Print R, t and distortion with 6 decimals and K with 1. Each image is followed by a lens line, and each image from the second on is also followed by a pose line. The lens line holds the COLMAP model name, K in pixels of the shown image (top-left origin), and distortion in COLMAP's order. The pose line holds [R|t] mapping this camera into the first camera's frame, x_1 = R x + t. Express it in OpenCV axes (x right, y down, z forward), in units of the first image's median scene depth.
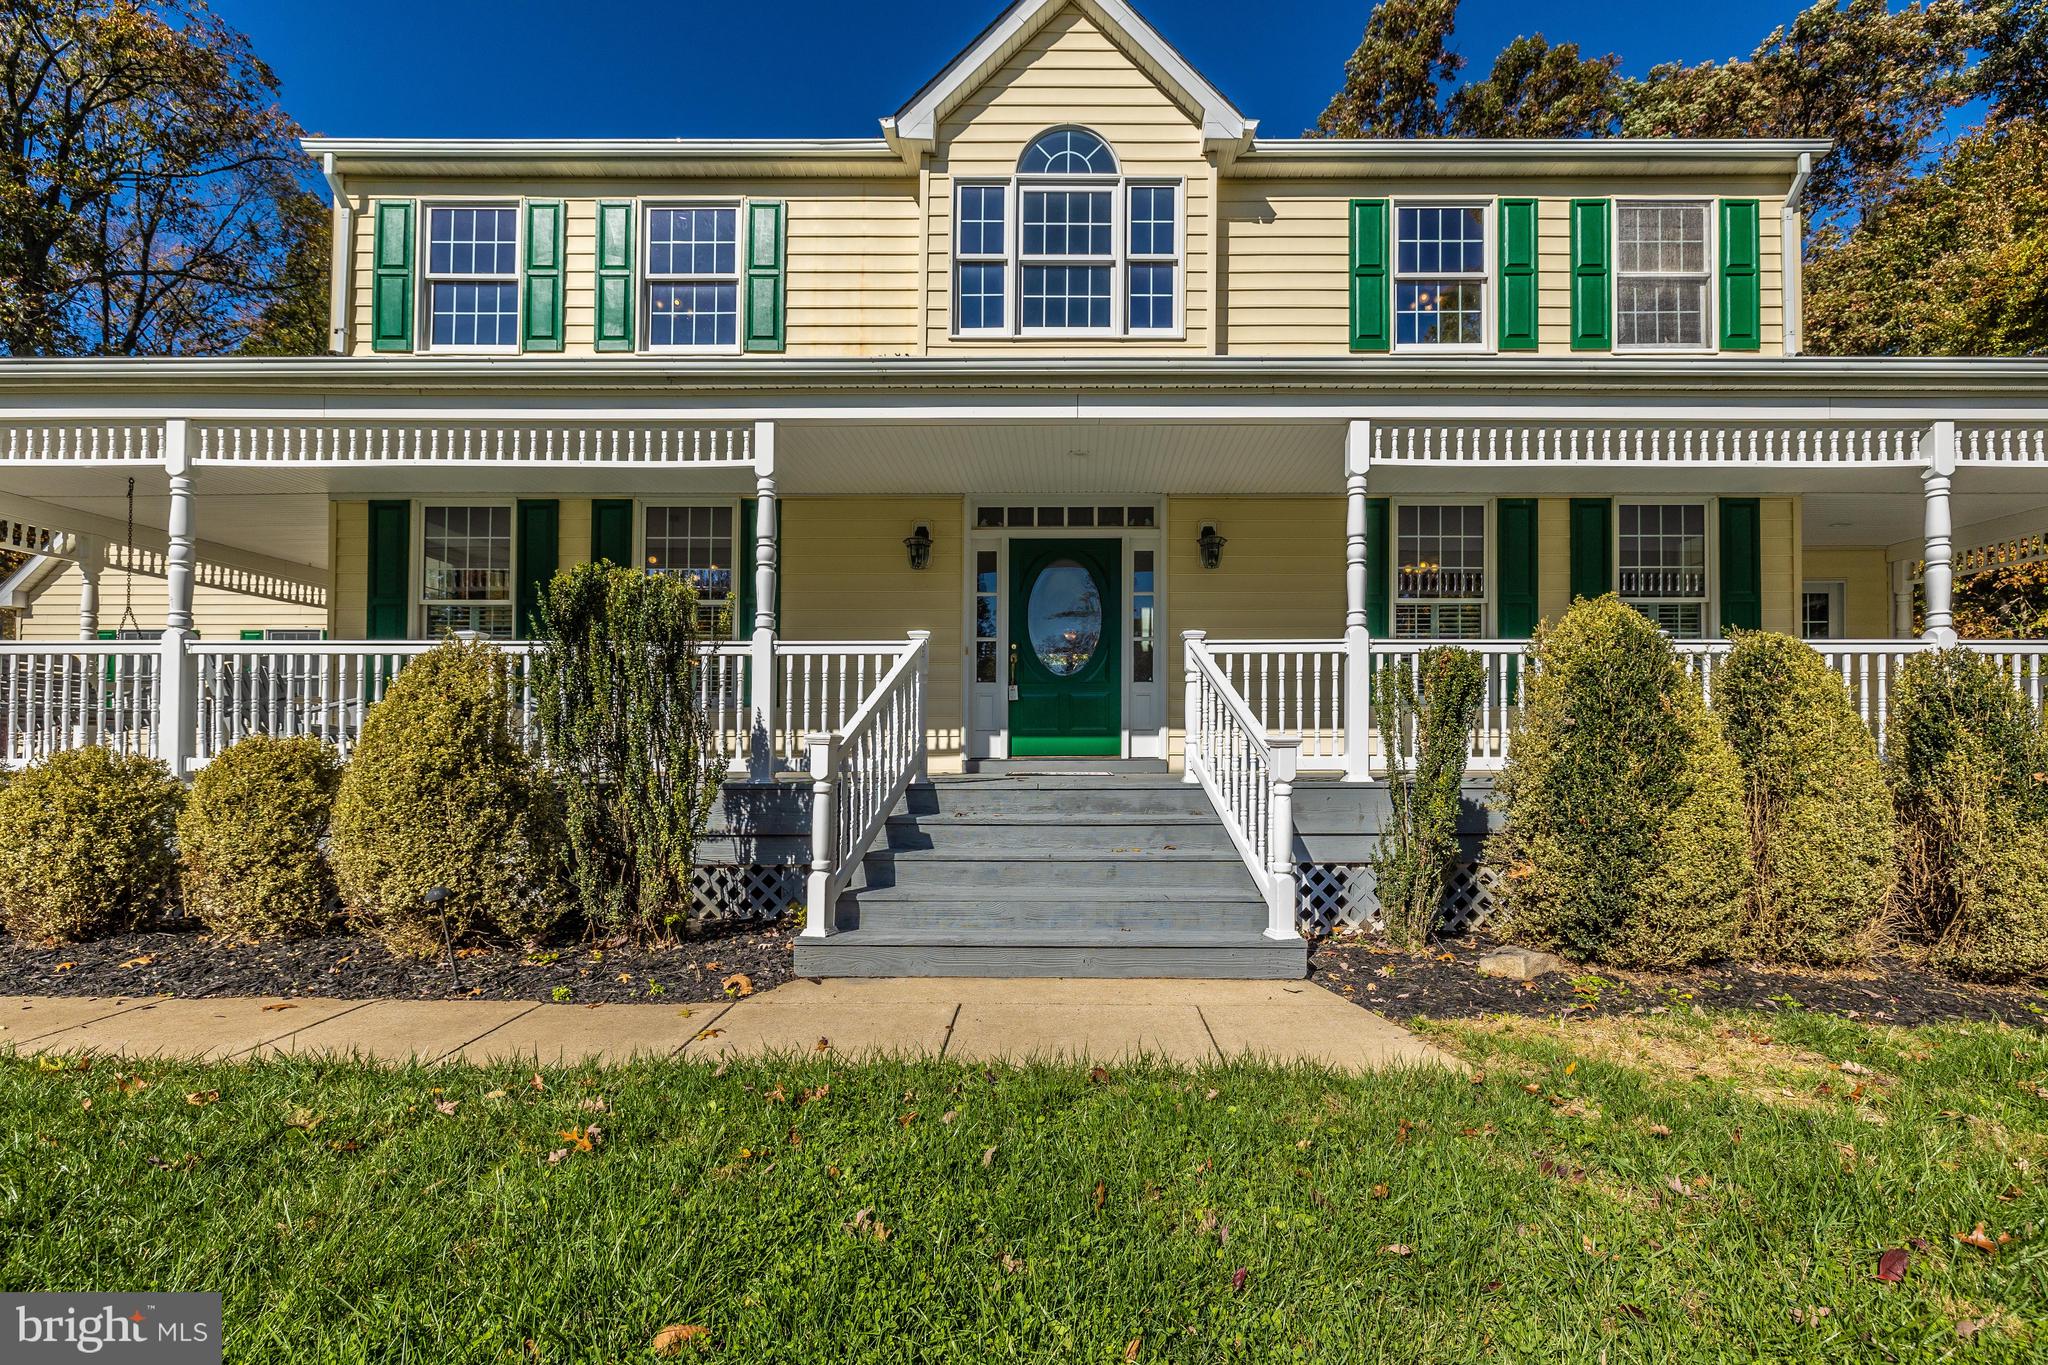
lens RADIAL K [[854.9, 0, 1043.4], [0, 854.9, 693.3], [0, 0, 1]] dist [-0.000730, -0.000782]
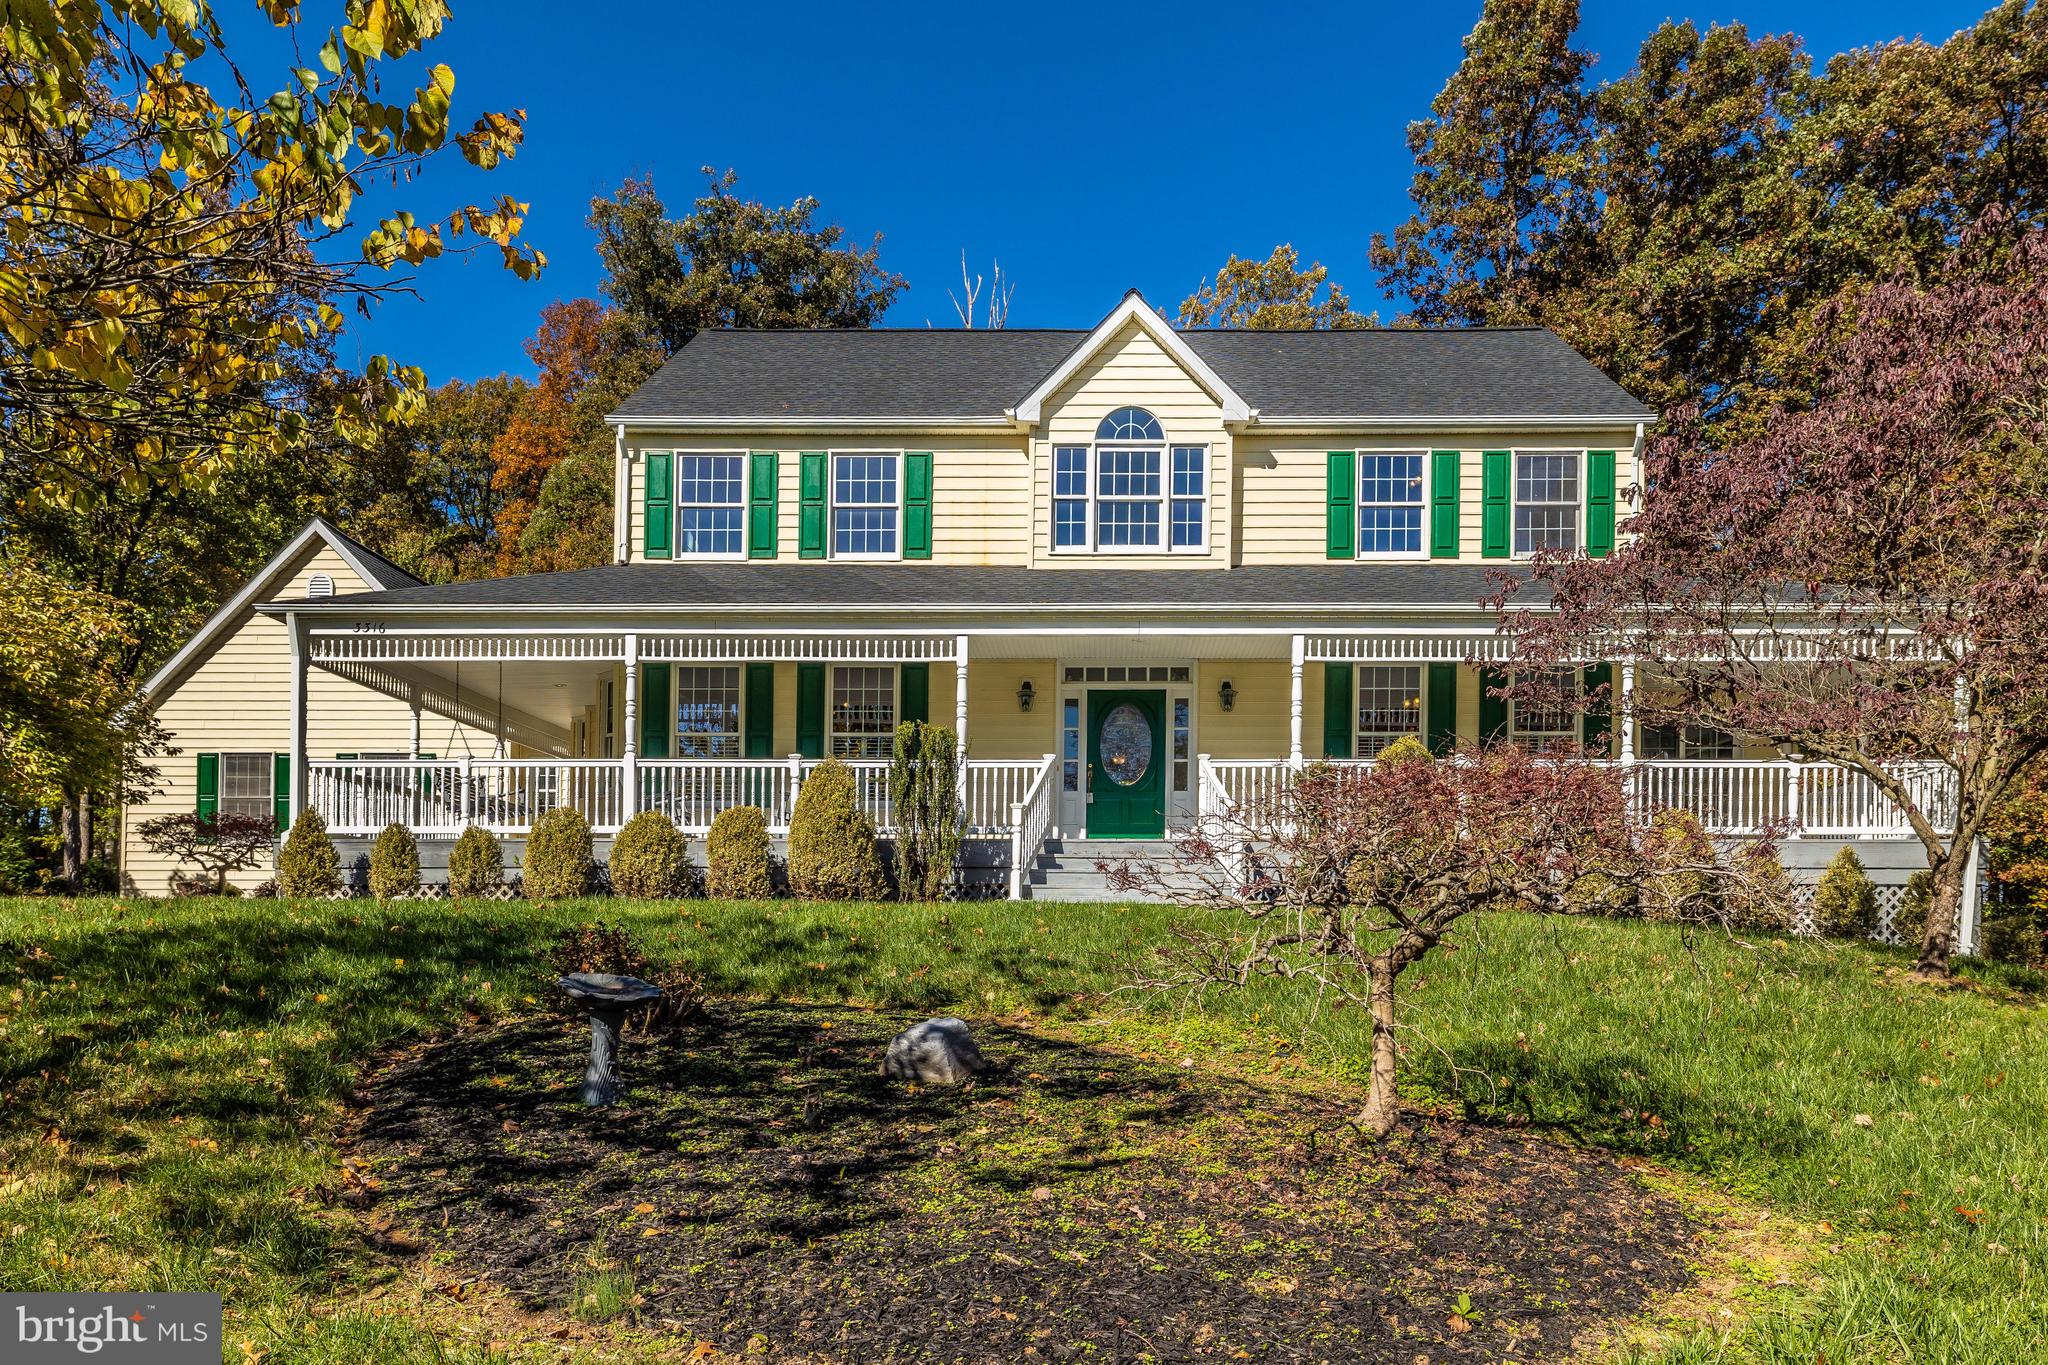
lens RADIAL K [[1449.6, 0, 1042.6], [0, 1449.6, 902.7], [0, 0, 1]] dist [0.004908, 0.002347]
pose [[0.999975, 0.001516, -0.006848, -0.101729], [-0.001315, 0.999568, 0.029364, 0.107822], [0.006890, -0.029354, 0.999545, -1.483663]]
